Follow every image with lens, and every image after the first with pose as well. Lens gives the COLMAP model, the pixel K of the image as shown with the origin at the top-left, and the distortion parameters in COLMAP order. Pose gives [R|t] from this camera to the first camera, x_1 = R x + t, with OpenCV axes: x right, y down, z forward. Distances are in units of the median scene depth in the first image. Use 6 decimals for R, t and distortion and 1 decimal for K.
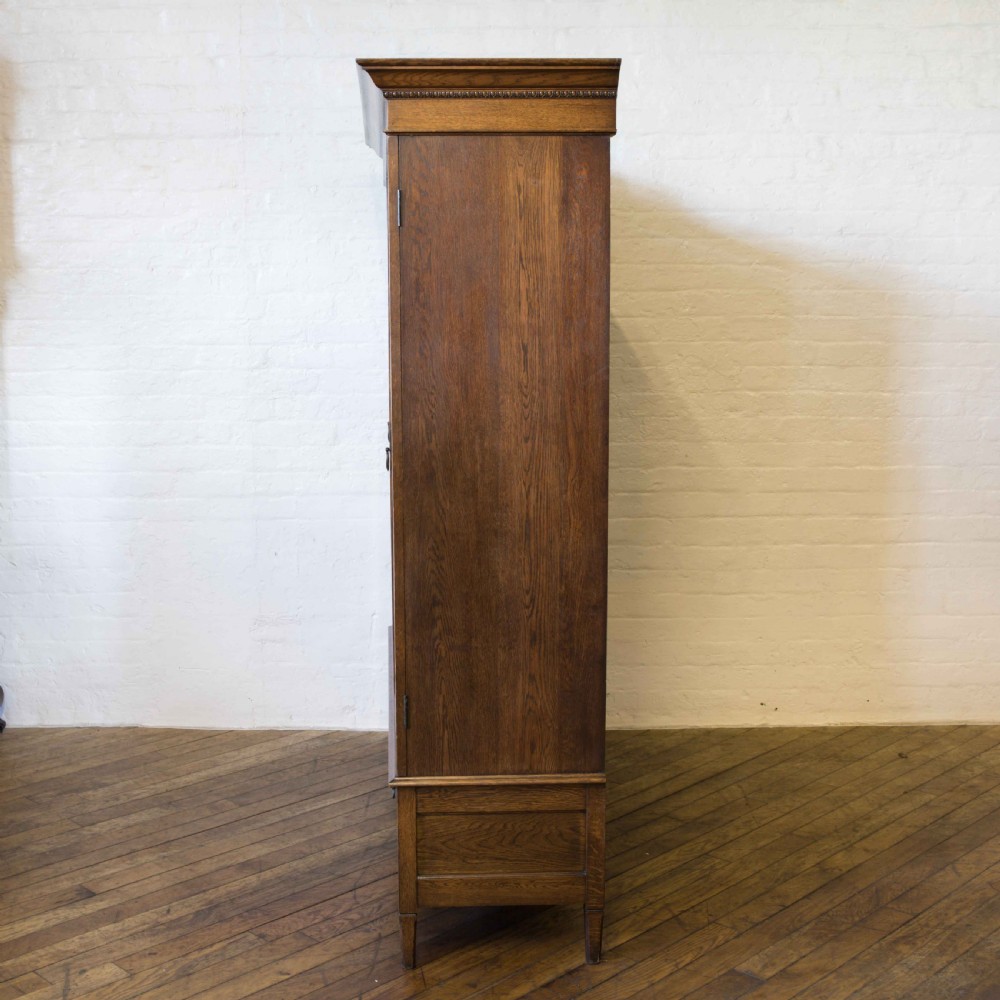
lens RADIAL K [[1481.7, 0, 451.3], [0, 1481.7, 516.7], [0, 0, 1]] dist [-0.024865, 0.039858]
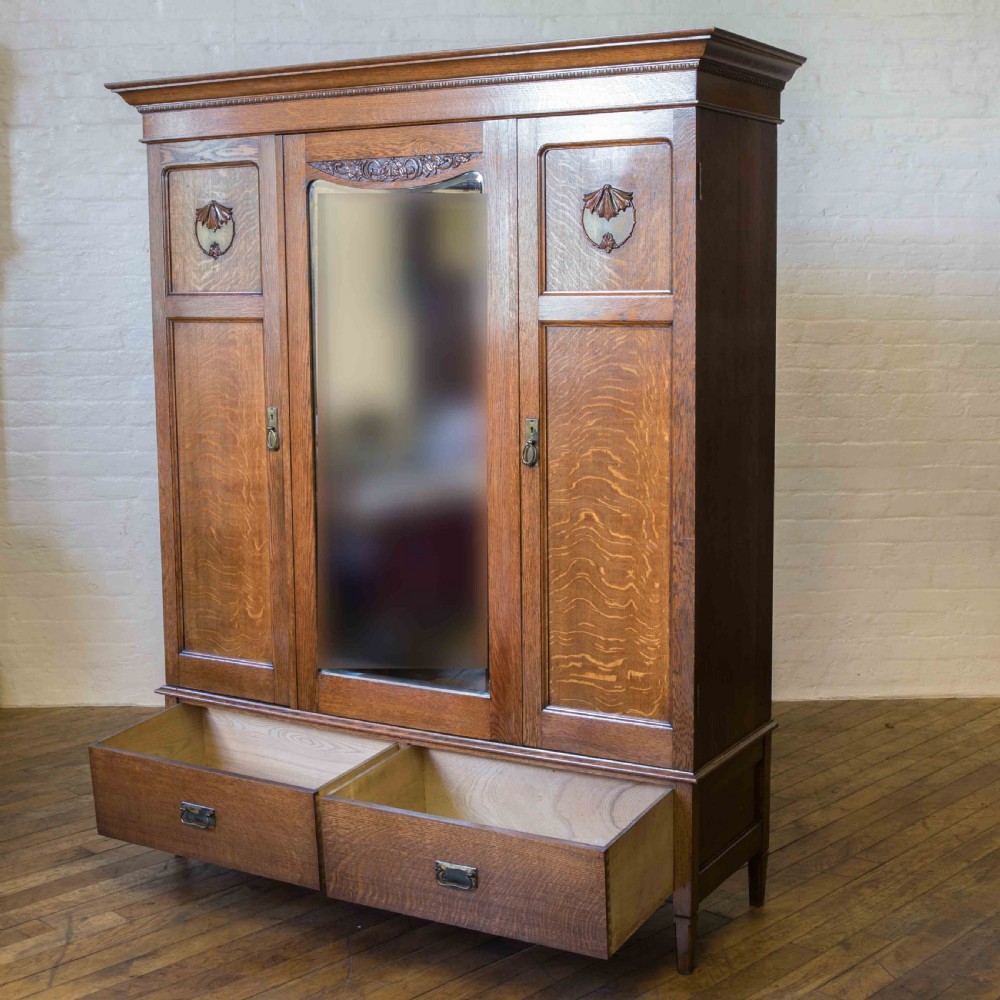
lens RADIAL K [[1633.8, 0, 500.0], [0, 1633.8, 466.0], [0, 0, 1]] dist [-0.046261, 0.045836]
pose [[0.999796, -0.004856, 0.019583, 0.017597], [0.005502, 0.999438, -0.033052, 0.019240], [-0.019412, 0.033153, 0.999262, -0.121749]]
